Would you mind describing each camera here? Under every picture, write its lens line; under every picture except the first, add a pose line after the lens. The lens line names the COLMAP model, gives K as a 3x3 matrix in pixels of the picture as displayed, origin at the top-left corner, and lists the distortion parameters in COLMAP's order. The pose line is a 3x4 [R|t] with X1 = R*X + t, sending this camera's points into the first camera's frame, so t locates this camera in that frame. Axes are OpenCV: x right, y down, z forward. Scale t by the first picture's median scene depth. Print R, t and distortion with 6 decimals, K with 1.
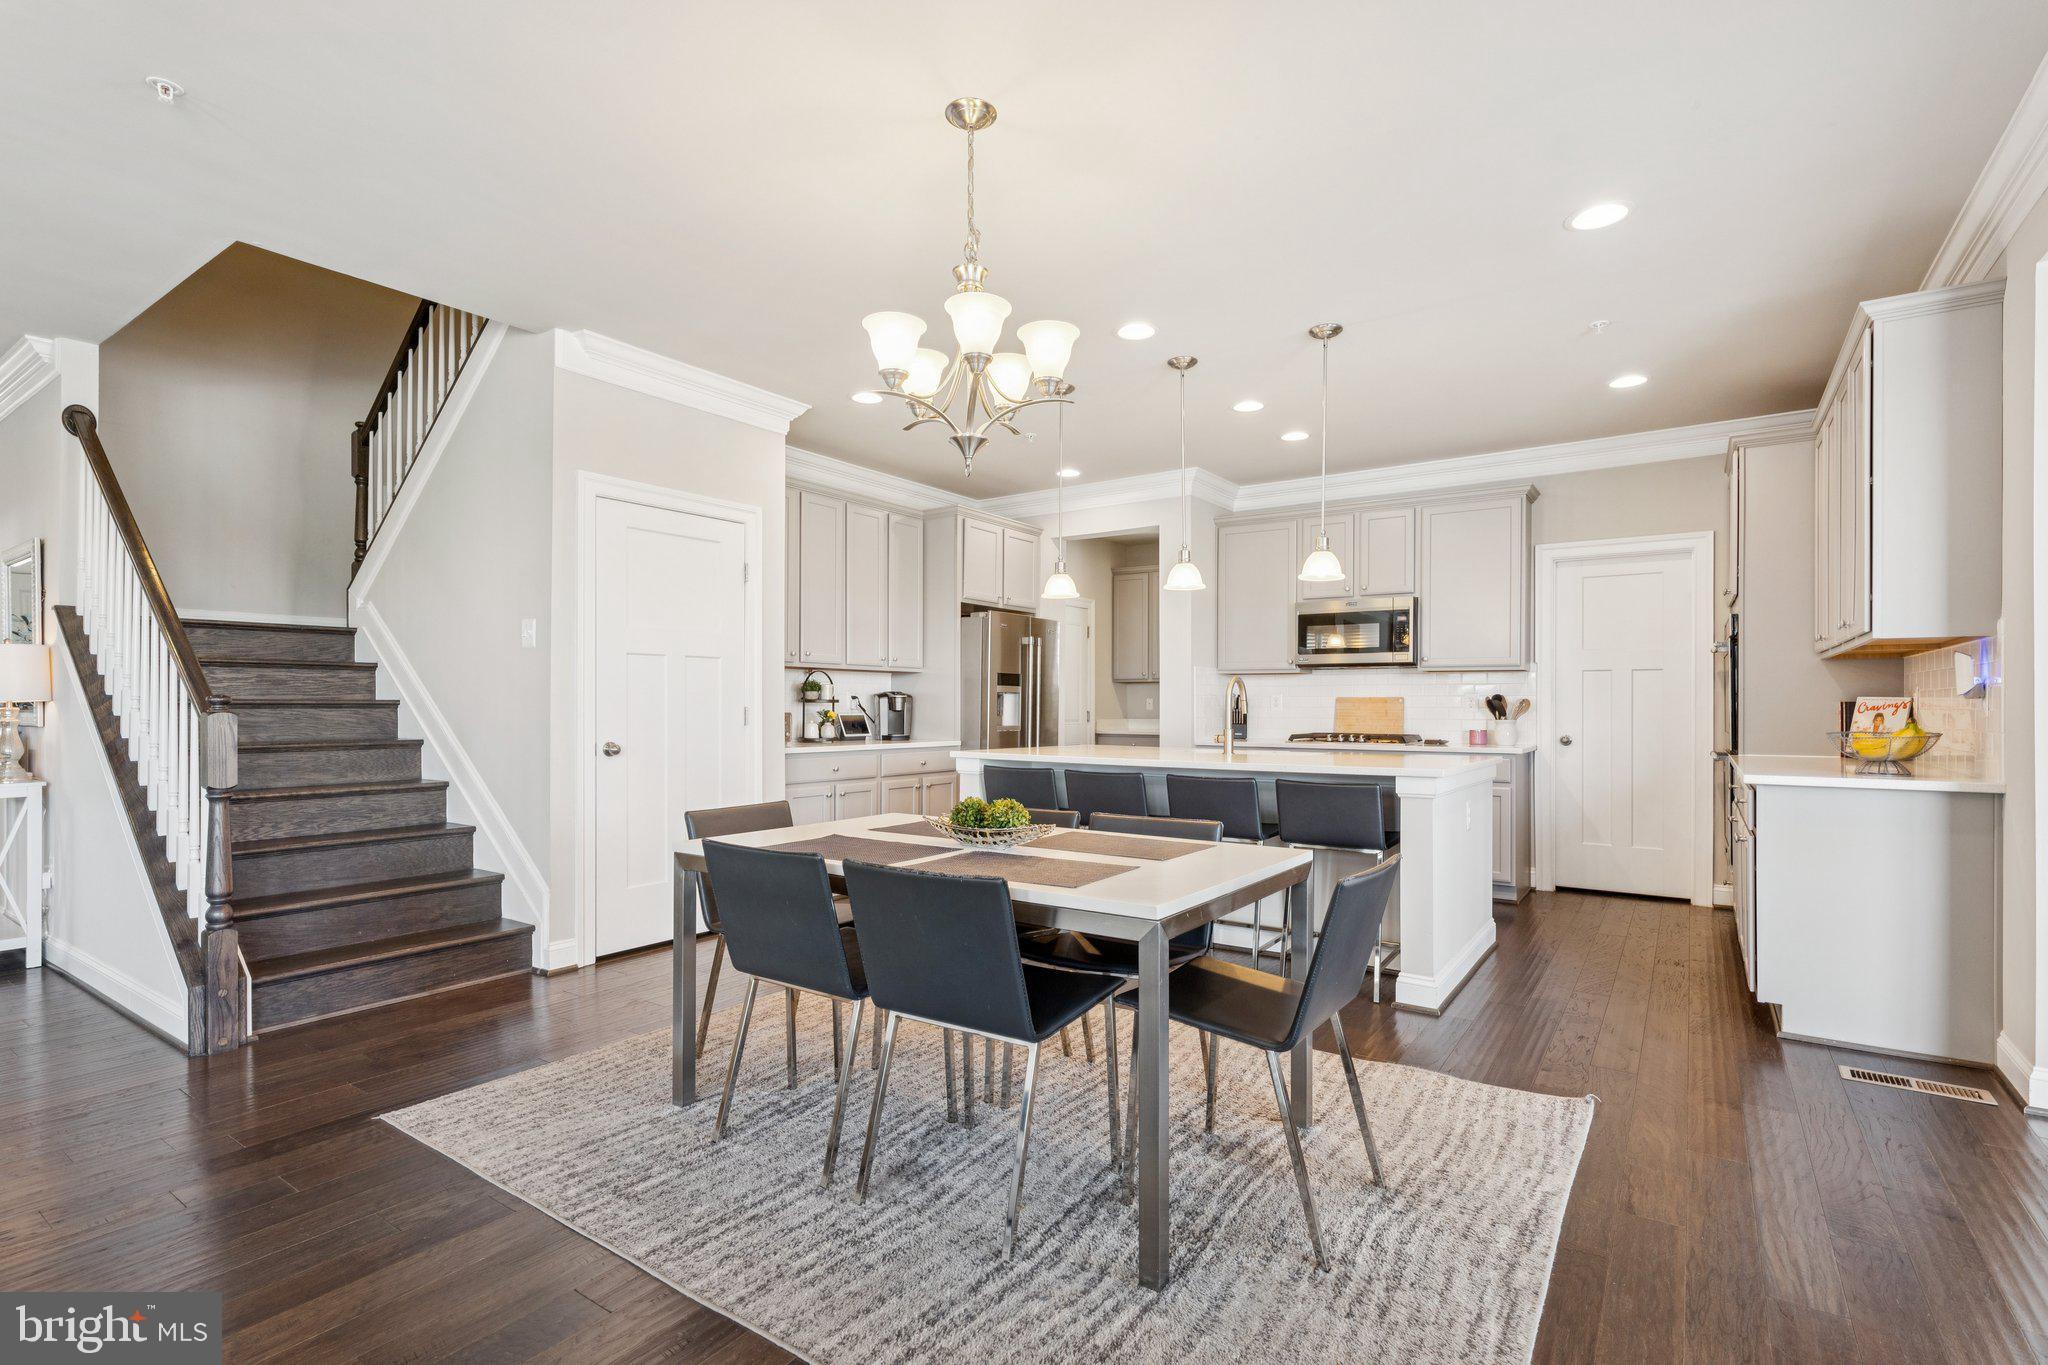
lens RADIAL K [[930.1, 0, 1023.6], [0, 930.1, 705.3], [0, 0, 1]] dist [-0.001896, -0.000213]
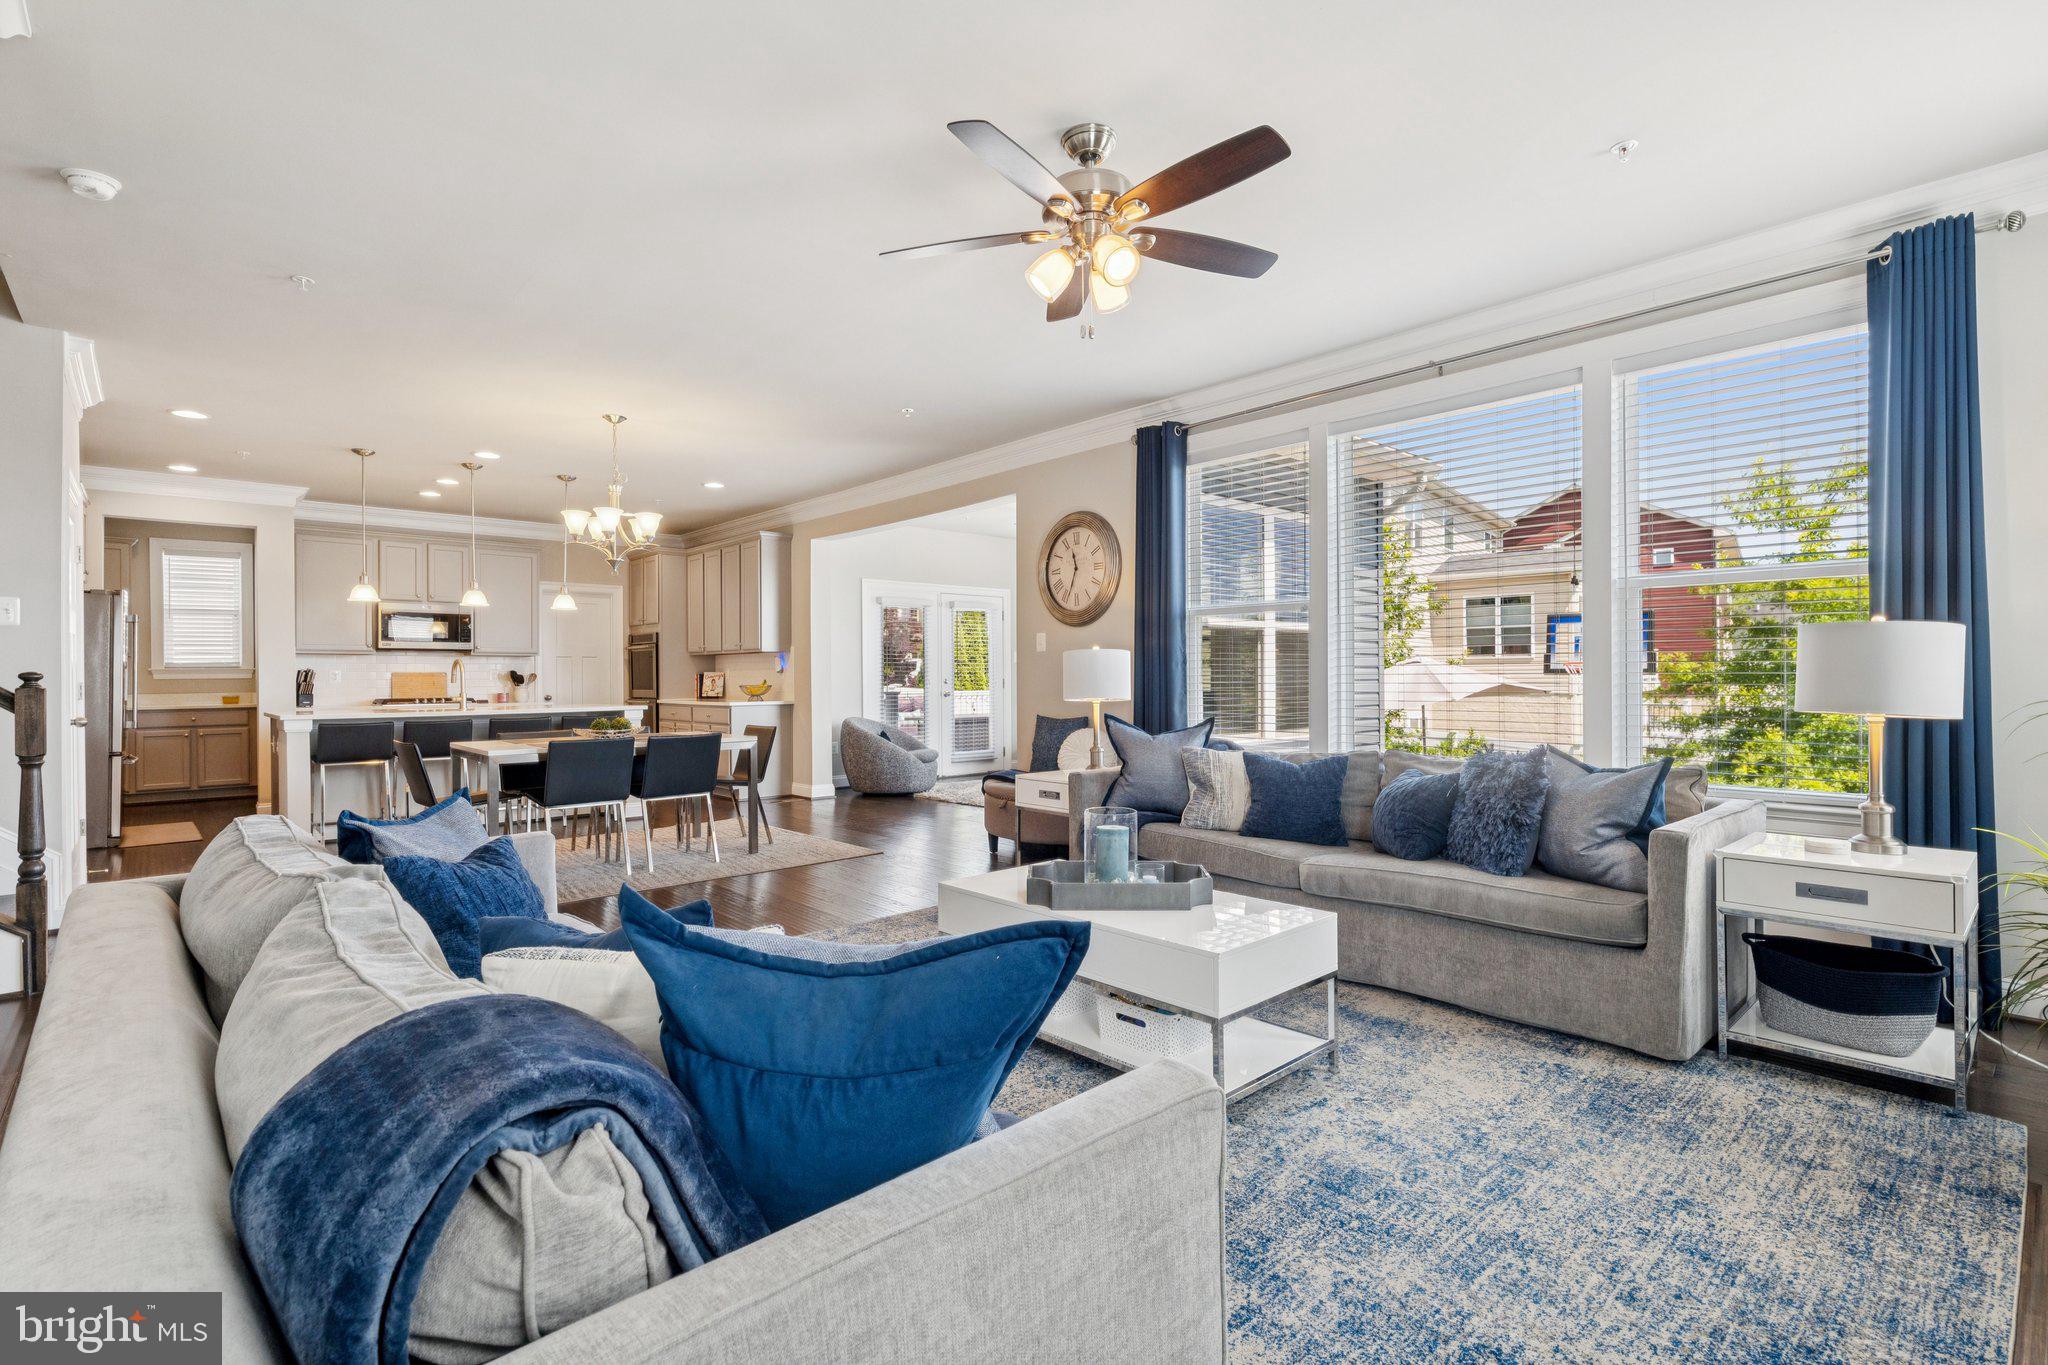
lens RADIAL K [[957.5, 0, 1024.0], [0, 957.5, 682.5], [0, 0, 1]] dist [0.019012, -0.000101]
pose [[0.210313, -0.010033, 0.977583, -0.937473], [0.008368, 0.999929, 0.008462, 0.001057], [-0.977598, 0.006400, 0.210382, -0.206353]]
